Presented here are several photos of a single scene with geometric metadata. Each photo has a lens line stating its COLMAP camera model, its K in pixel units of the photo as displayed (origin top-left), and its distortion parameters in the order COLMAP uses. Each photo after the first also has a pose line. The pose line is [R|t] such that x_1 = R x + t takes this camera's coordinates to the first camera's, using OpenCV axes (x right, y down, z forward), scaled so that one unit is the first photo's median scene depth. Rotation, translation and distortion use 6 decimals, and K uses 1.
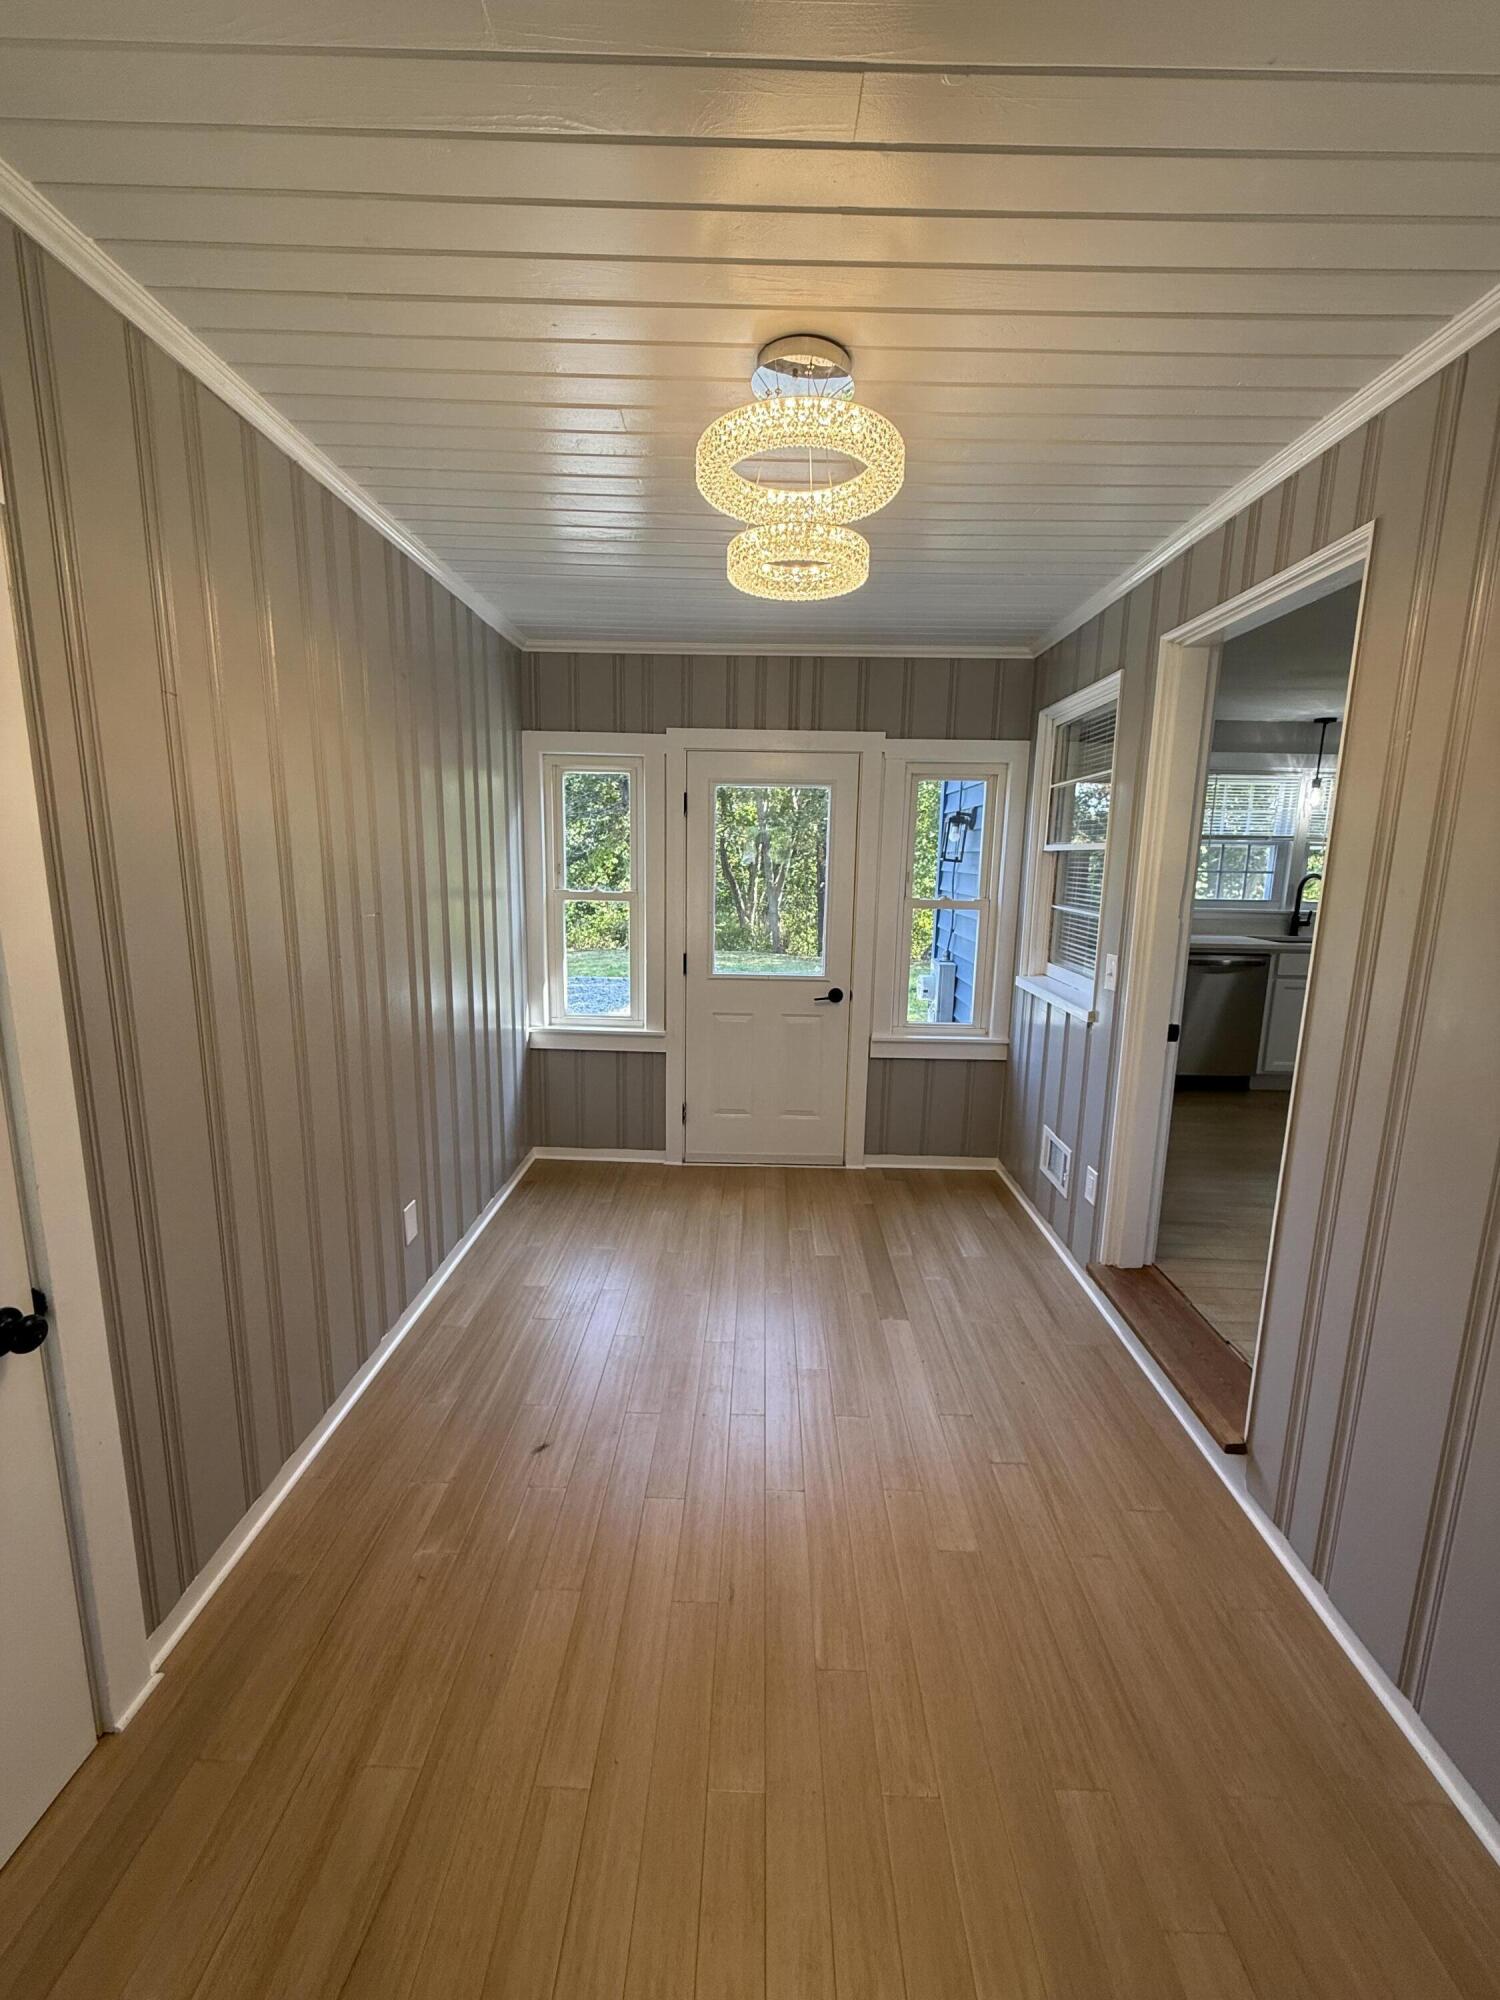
lens RADIAL K [[803.8, 0, 757.2], [0, 803.8, 996.9], [0, 0, 1]] dist [-0.000385, -0.000059]
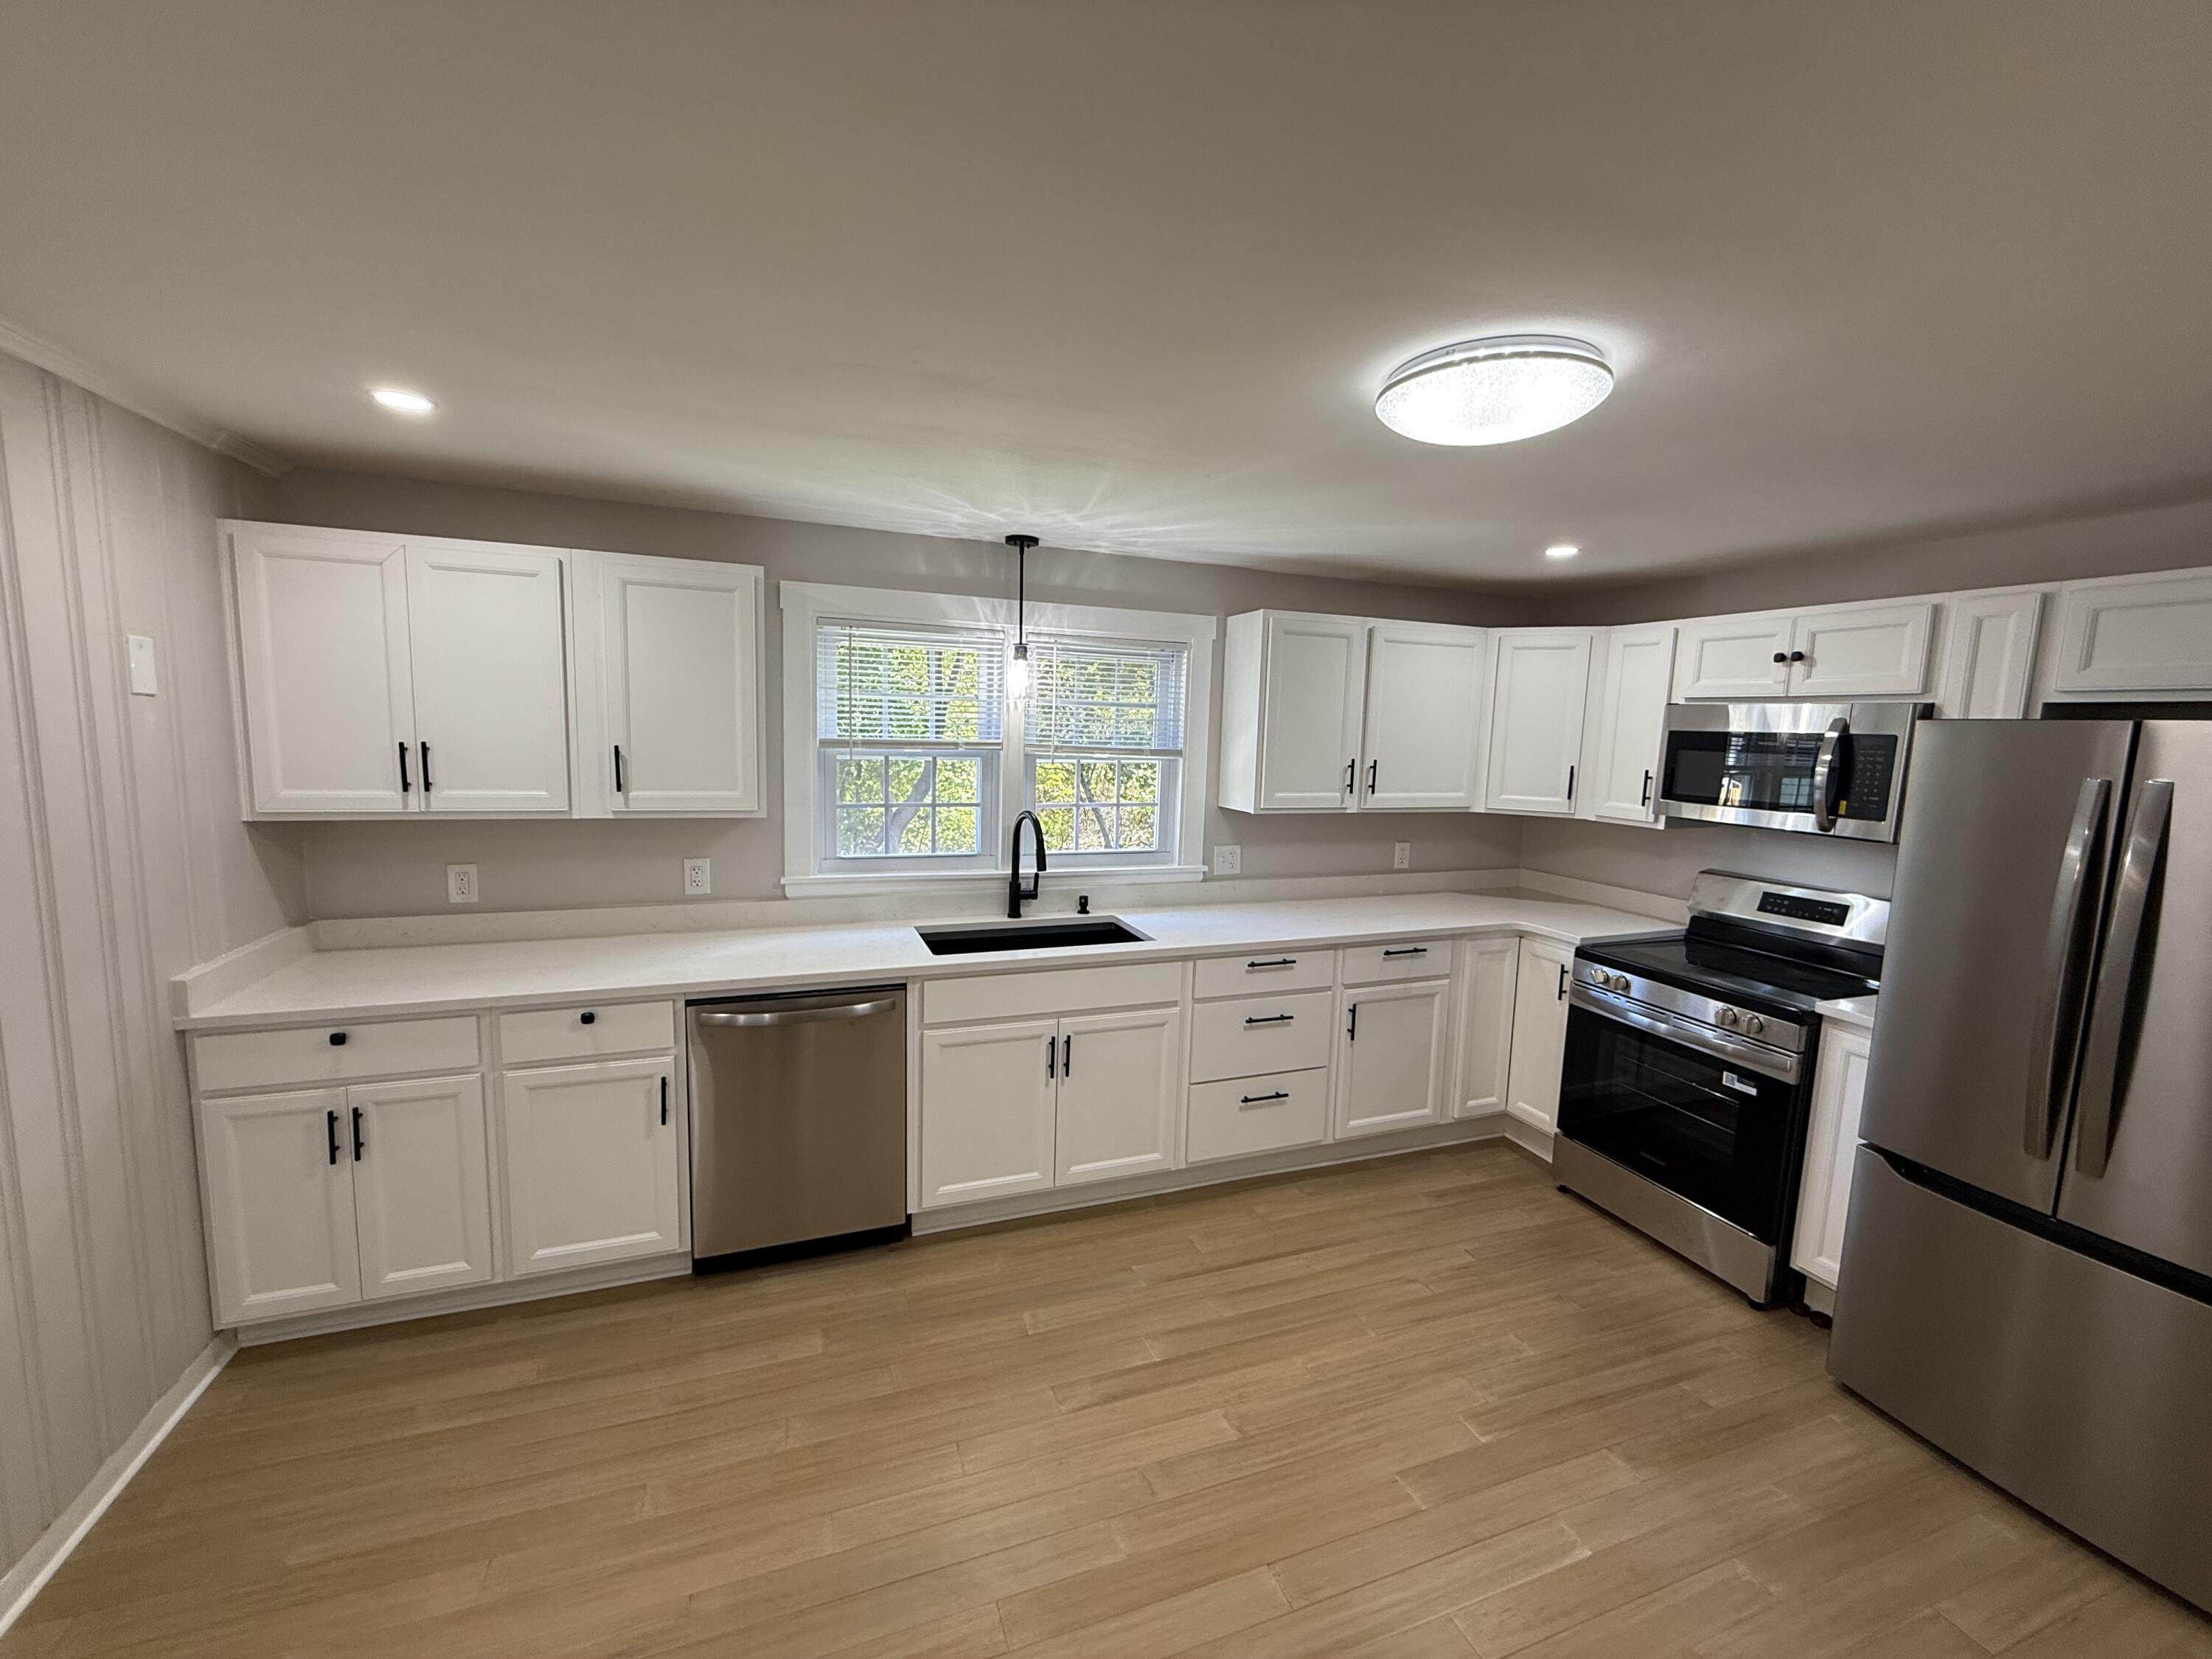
lens RADIAL K [[882.1, 0, 1097.7], [0, 882.1, 830.1], [0, 0, 1]] dist [0.000525, 0.000080]
pose [[0.933836, -0.033368, 0.356141, 0.520889], [0.050551, 0.997958, -0.039048, -0.113689], [-0.354111, 0.054468, 0.933616, 0.410383]]
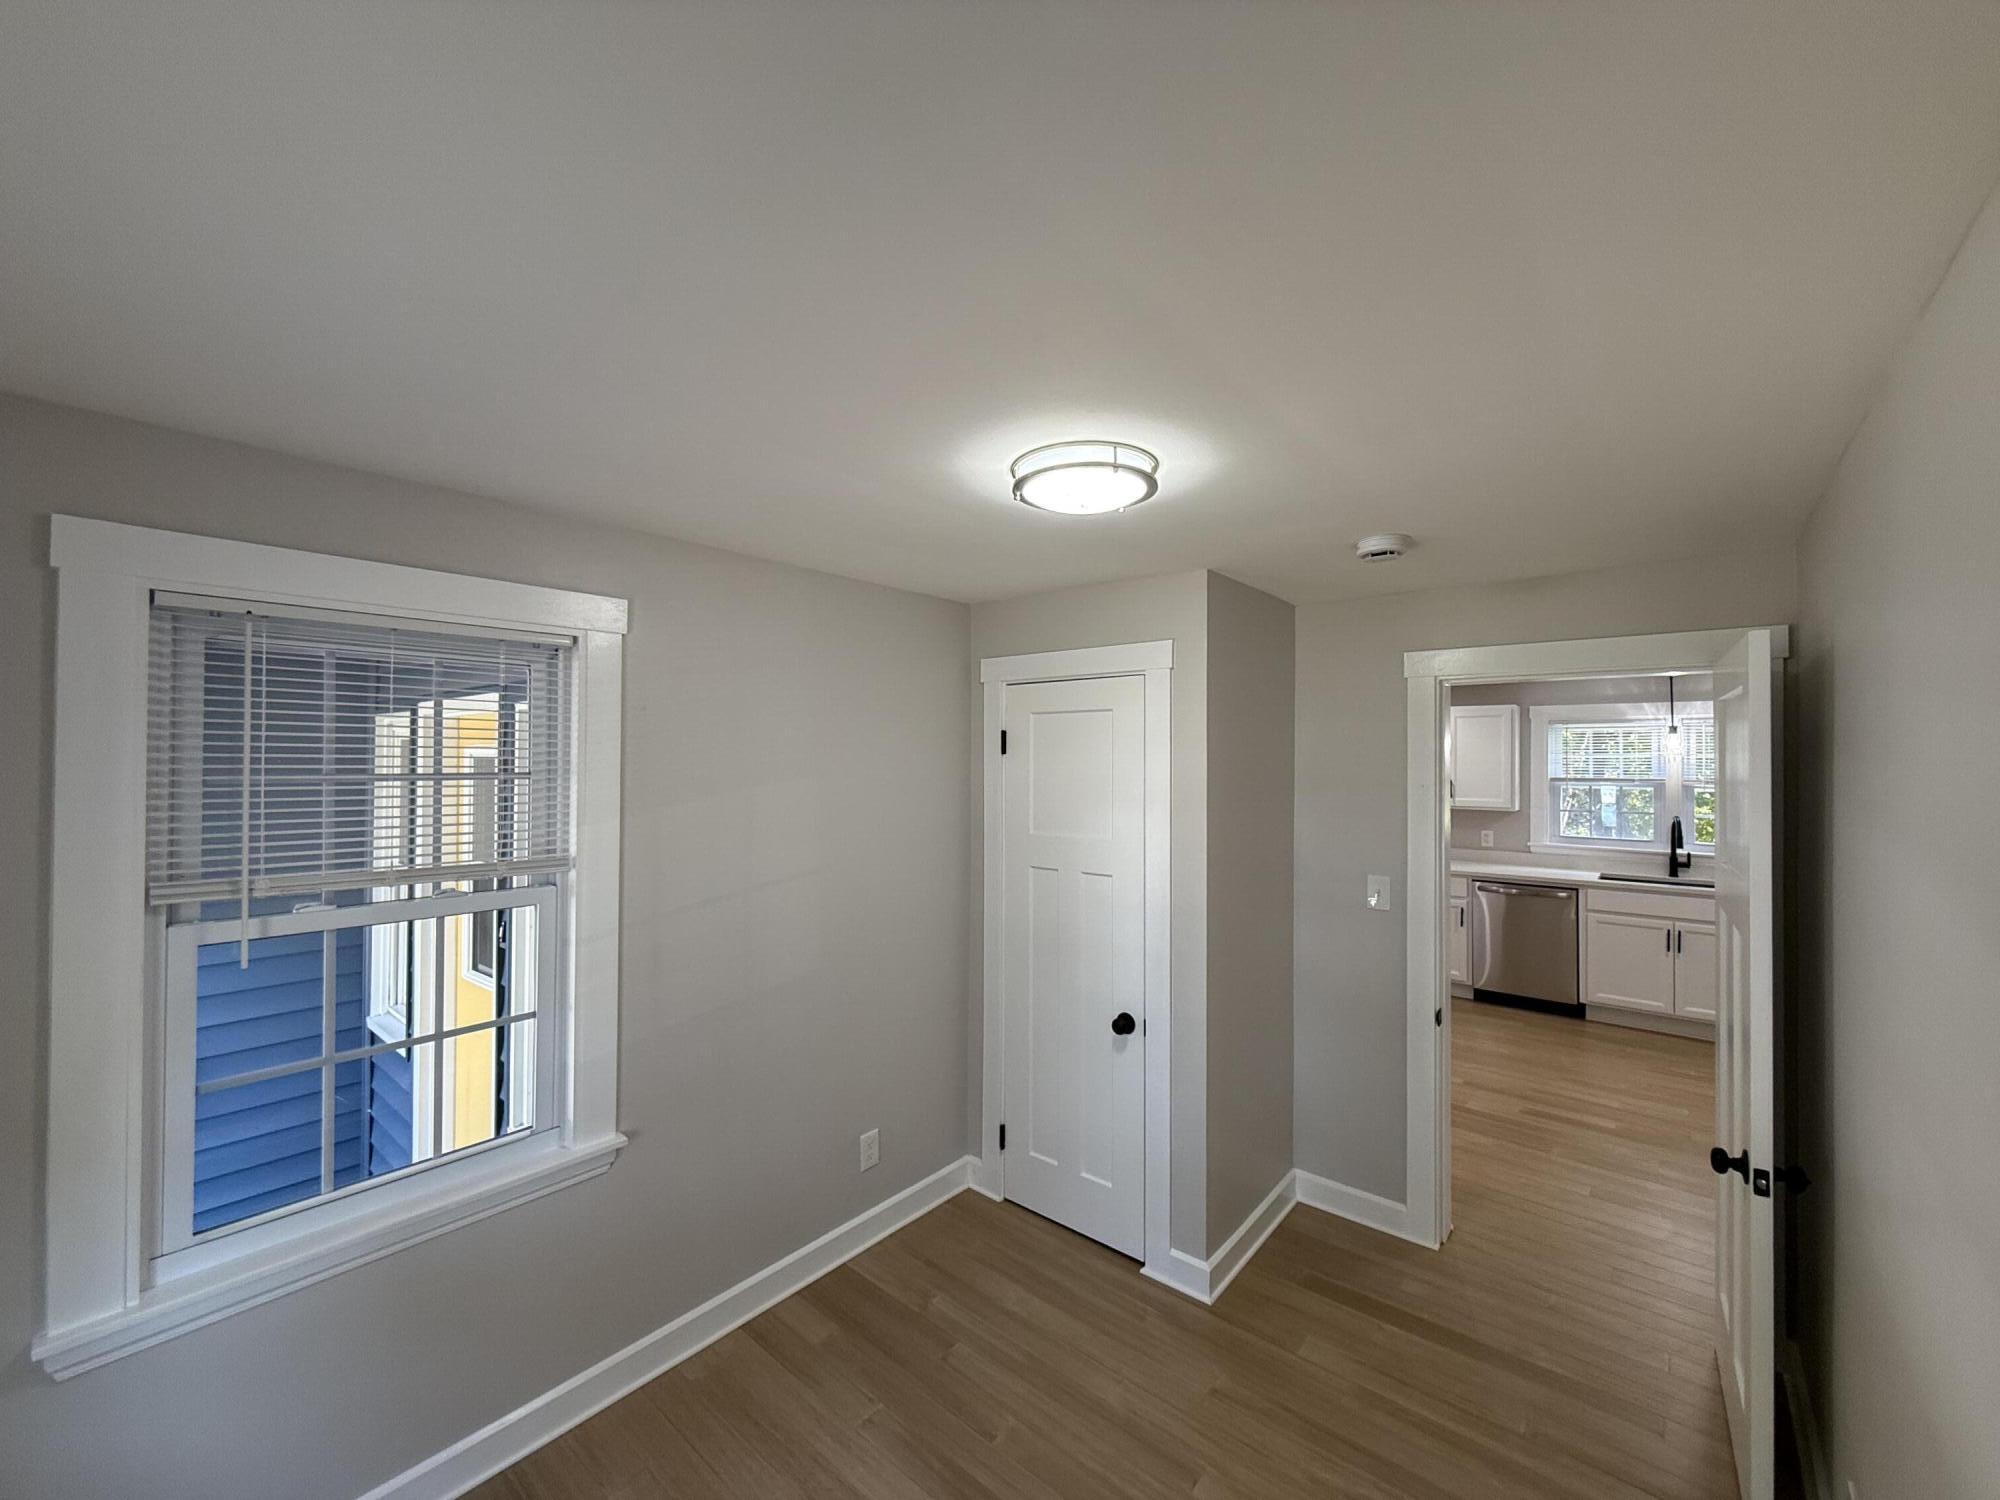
lens RADIAL K [[798.6, 0, 1006.0], [0, 798.6, 751.7], [0, 0, 1]] dist [0.000786, -0.000262]
pose [[0.773263, -0.019362, -0.633790, 0.681779], [-0.101798, 0.982778, -0.154224, 0.009417], [0.625861, 0.183775, 0.757974, -0.319057]]
